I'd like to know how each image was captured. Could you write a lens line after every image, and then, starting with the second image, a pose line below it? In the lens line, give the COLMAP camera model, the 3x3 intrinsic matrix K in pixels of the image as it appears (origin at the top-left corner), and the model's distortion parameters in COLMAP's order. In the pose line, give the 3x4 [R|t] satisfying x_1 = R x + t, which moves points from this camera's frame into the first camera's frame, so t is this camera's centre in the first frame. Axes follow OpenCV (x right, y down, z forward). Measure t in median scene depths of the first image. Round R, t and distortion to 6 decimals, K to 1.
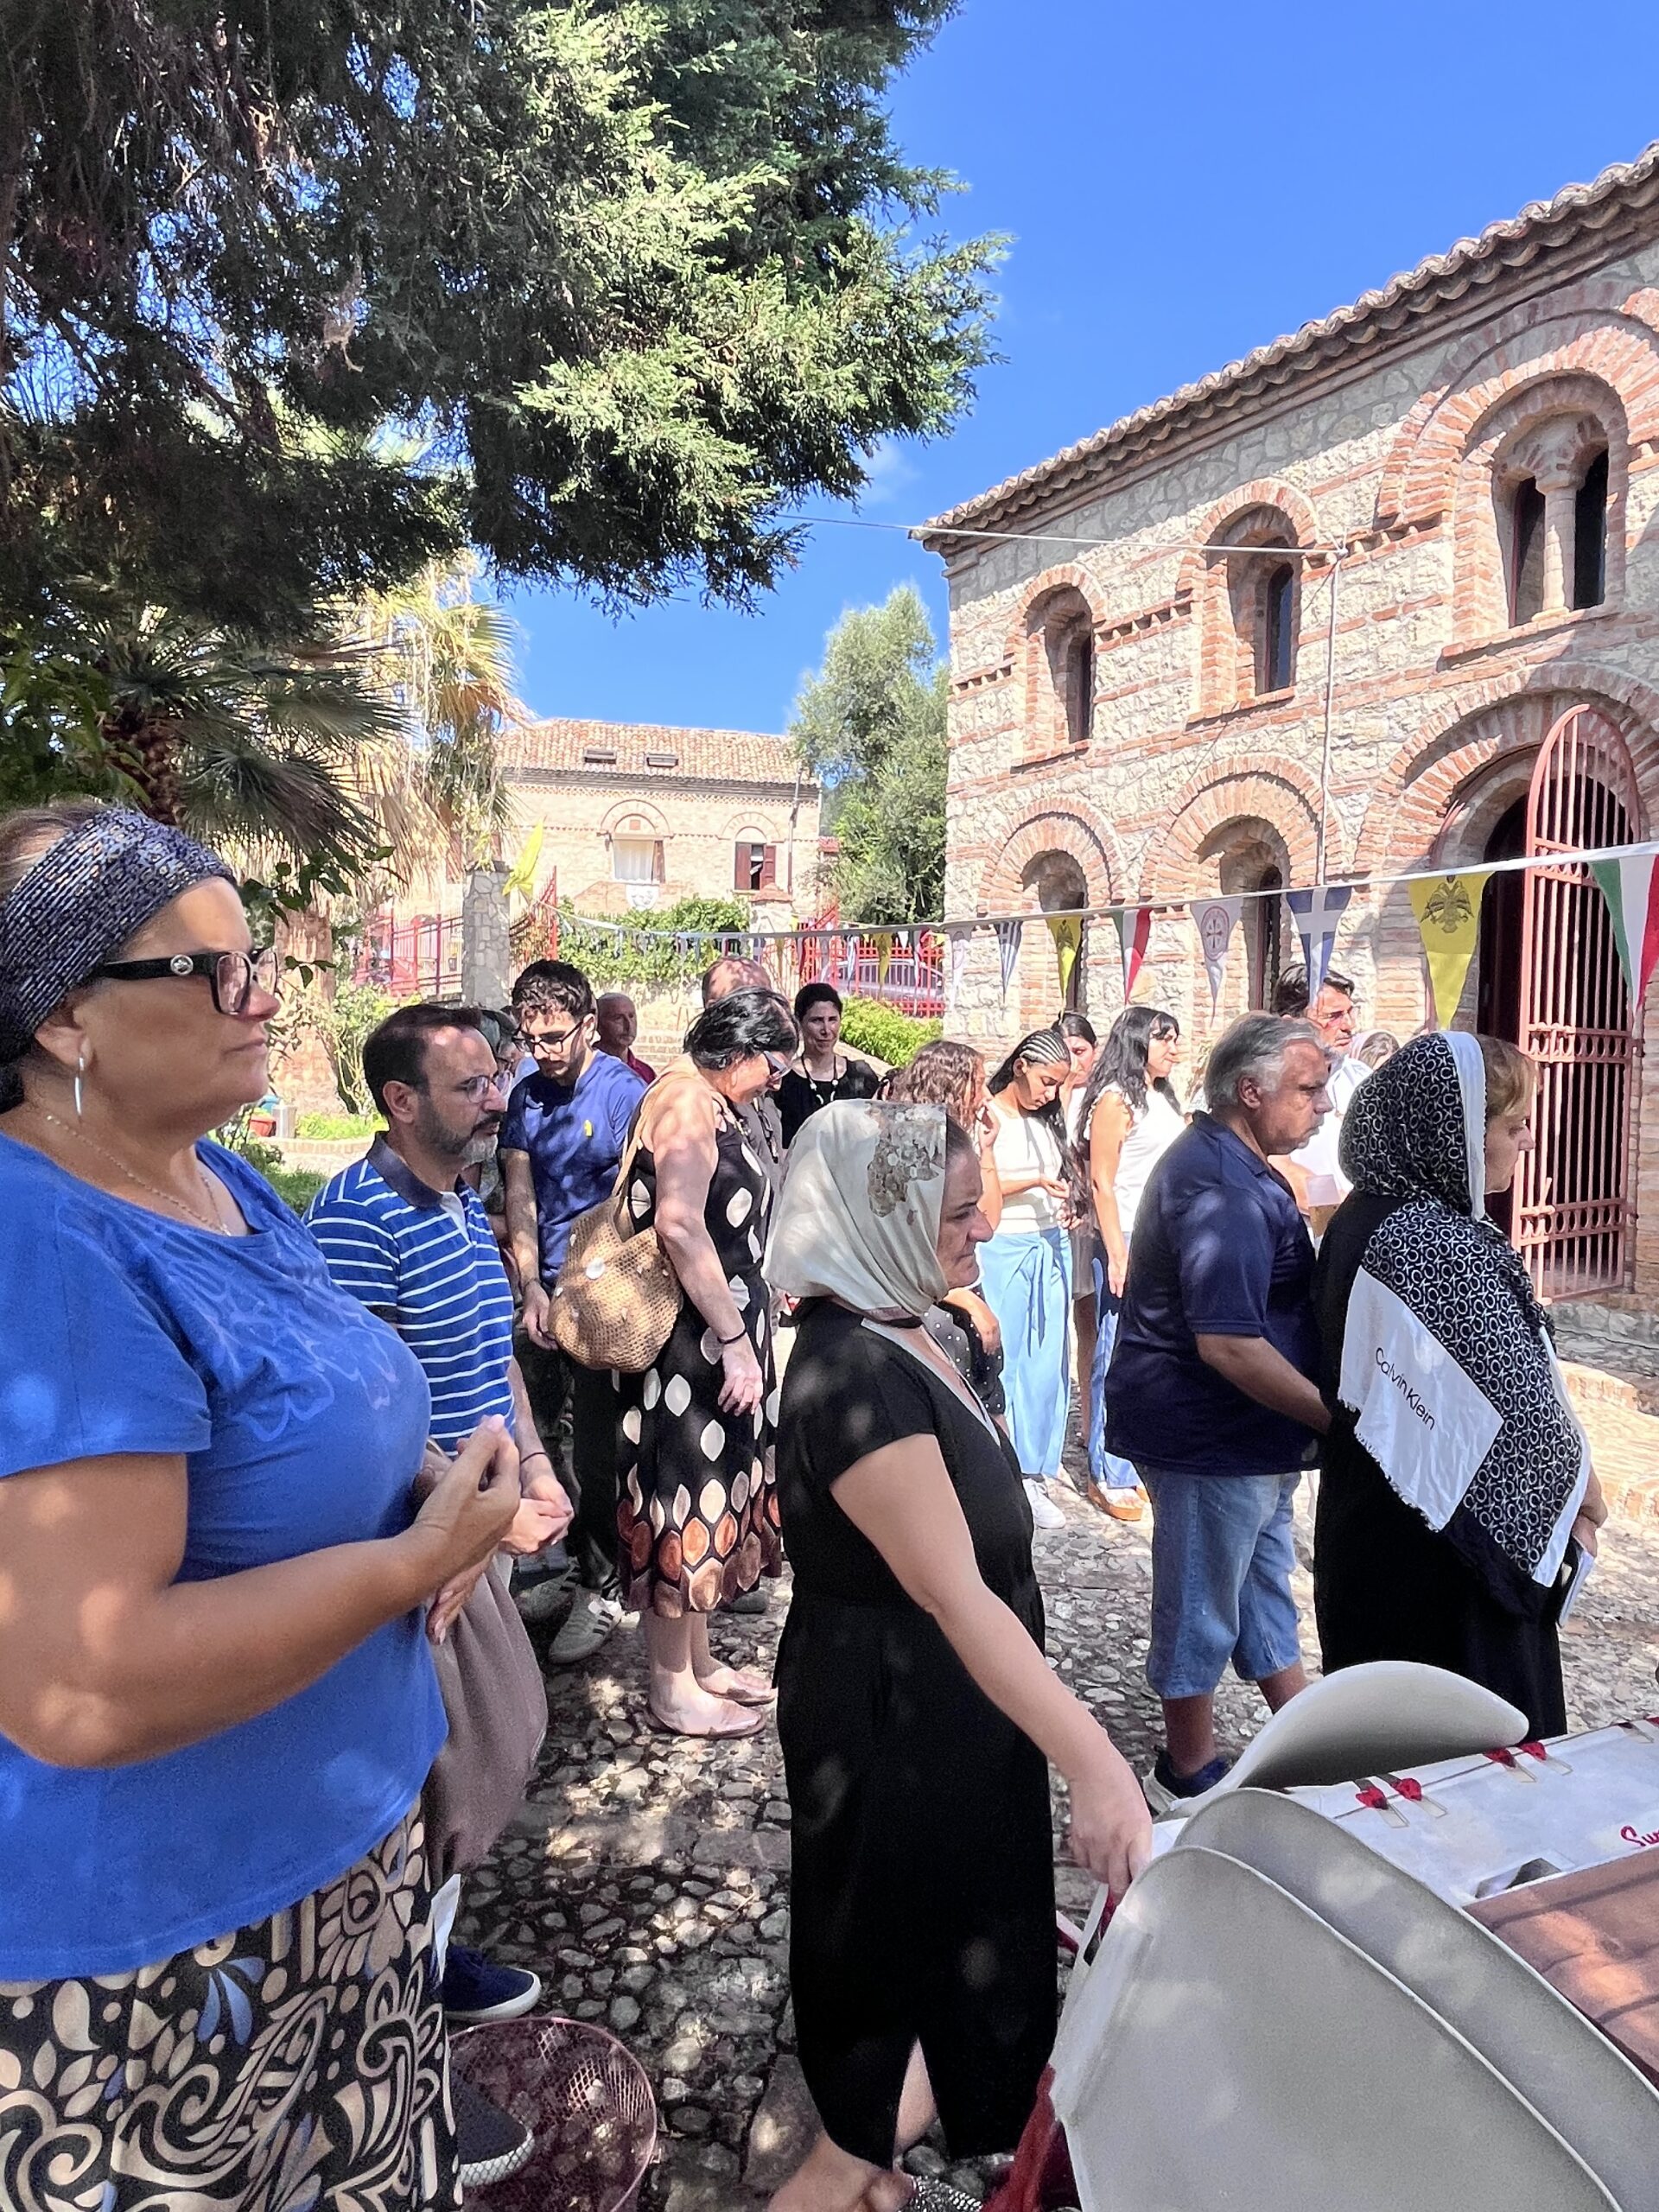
lens RADIAL K [[1265.6, 0, 834.4], [0, 1265.6, 1099.4], [0, 0, 1]] dist [0.000130, 0.000215]
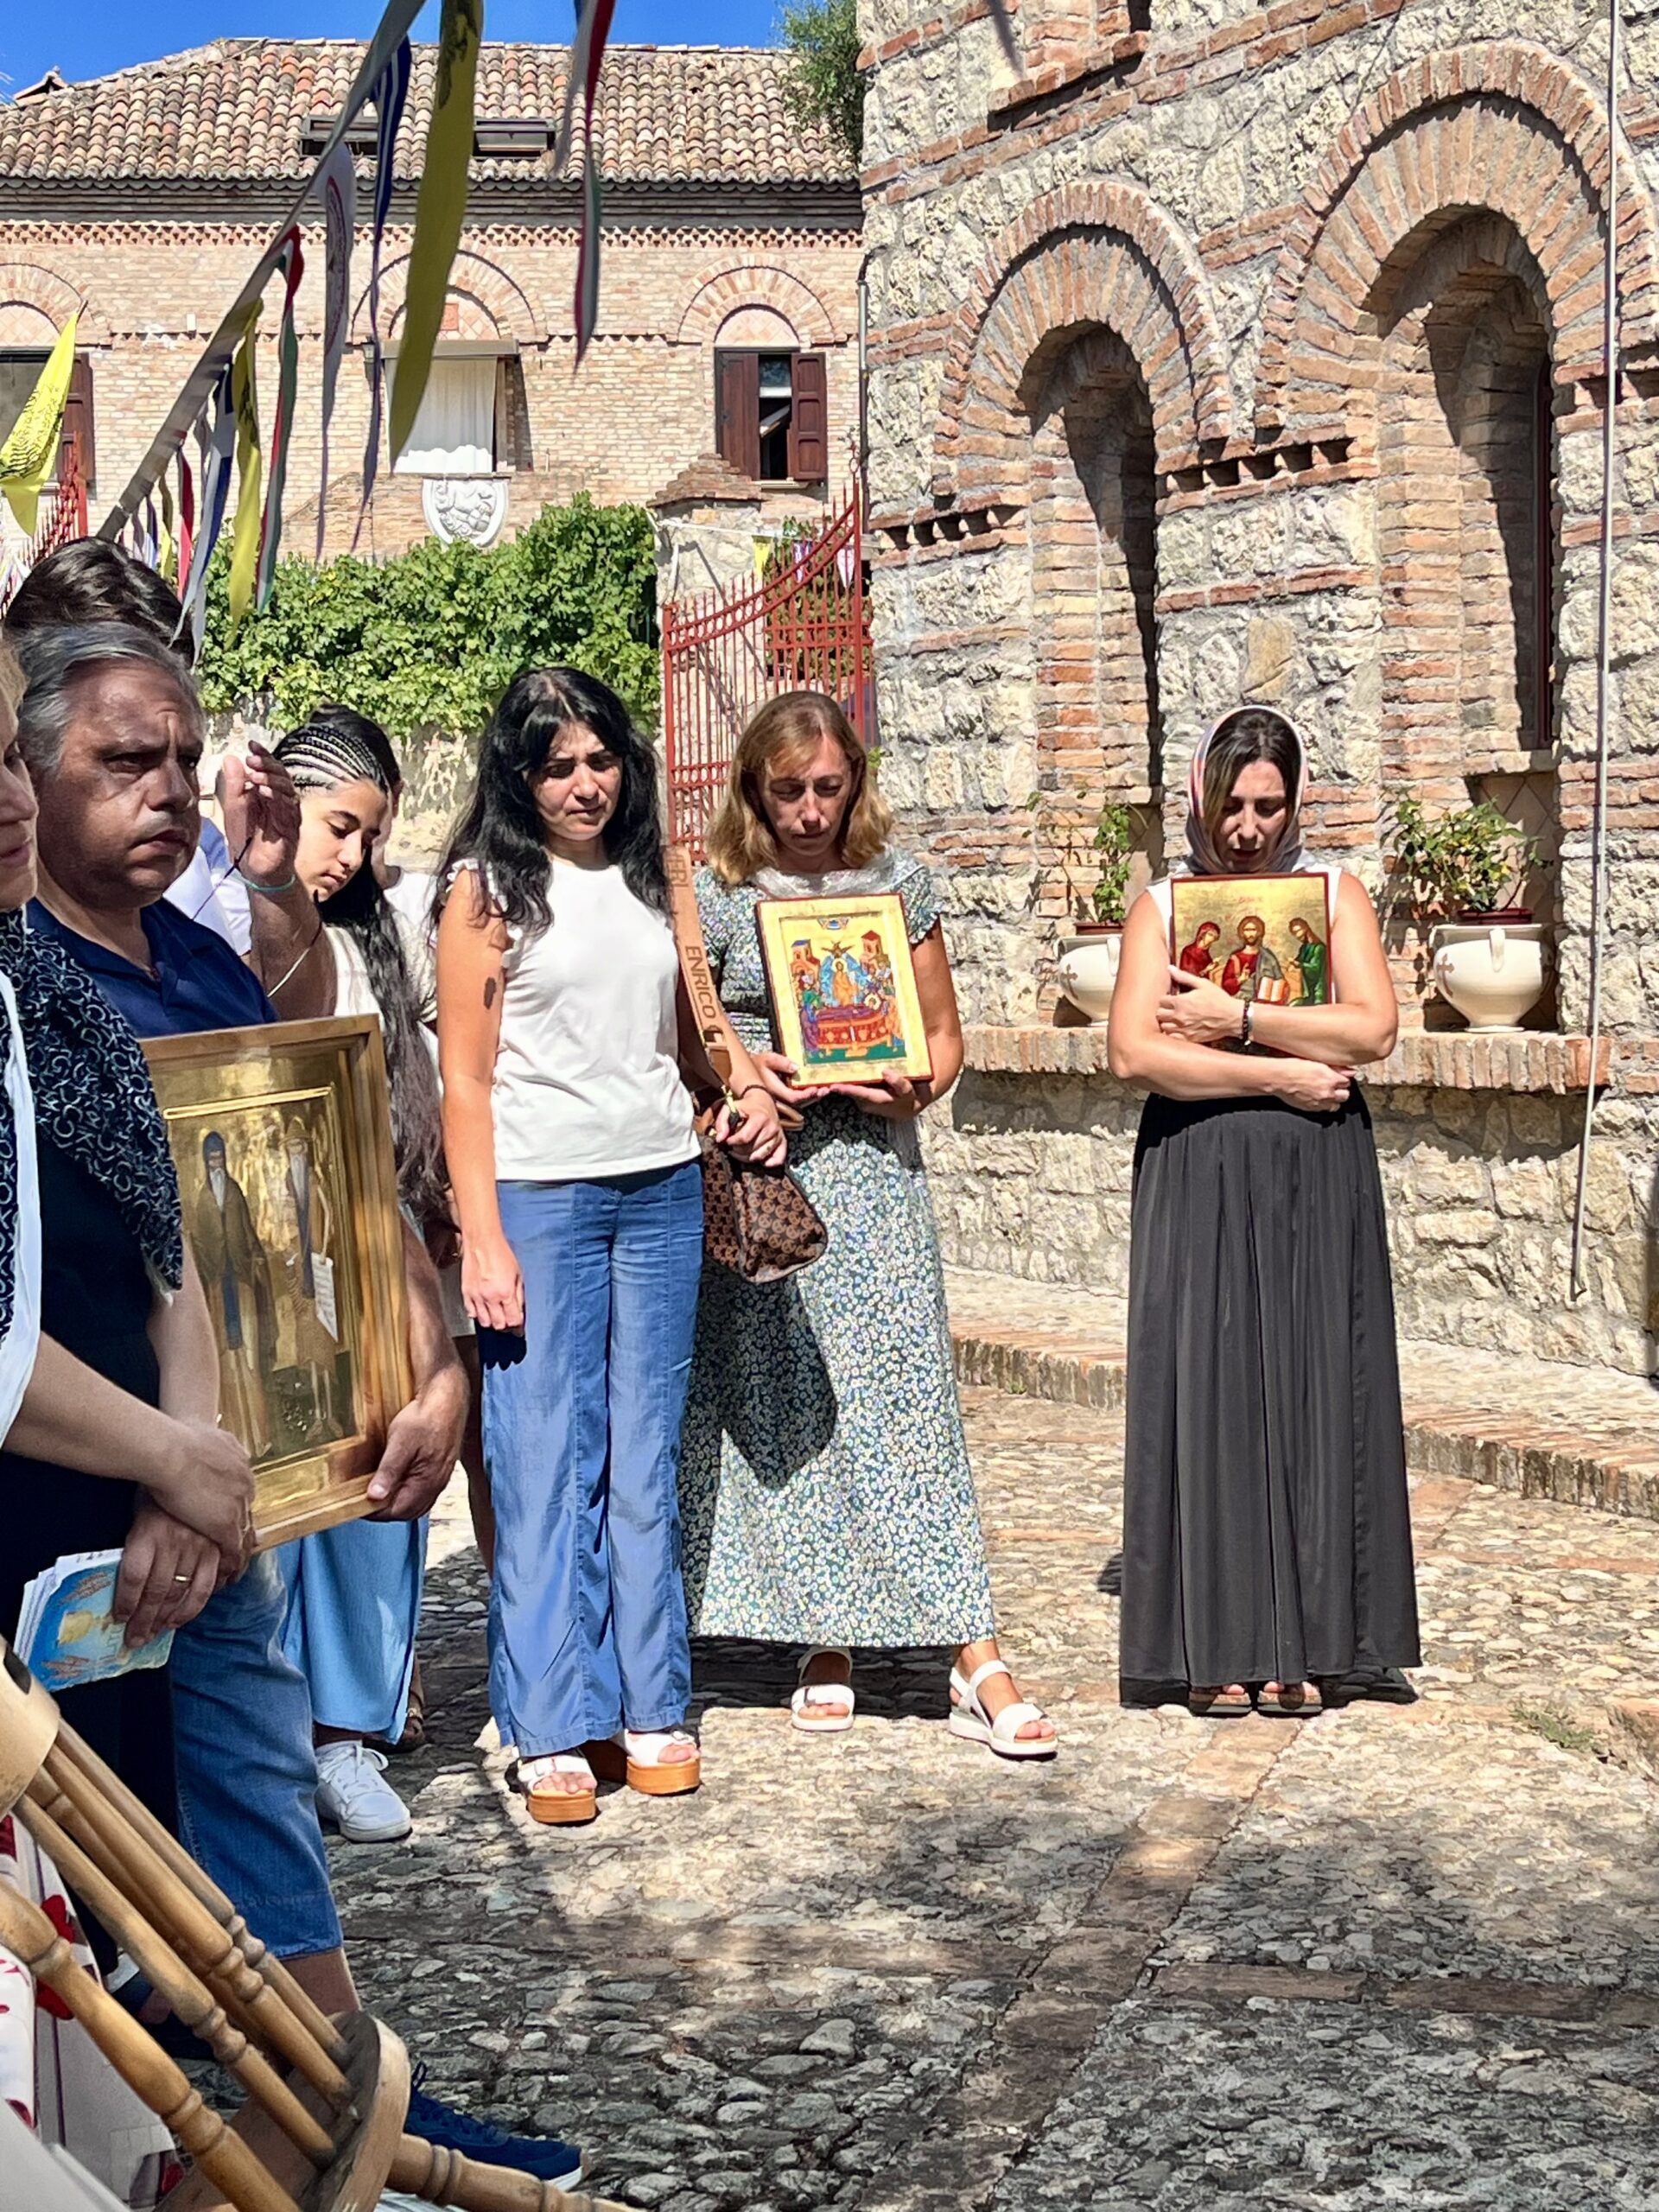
lens RADIAL K [[3614.4, 0, 827.2], [0, 3614.4, 1108.3], [0, 0, 1]] dist [0.083425, 0.000000]
pose [[0.991826, -0.023901, -0.125339, 0.232807], [0.024552, 0.999692, 0.003650, 0.040357], [0.125213, -0.006698, 0.992107, -0.127464]]
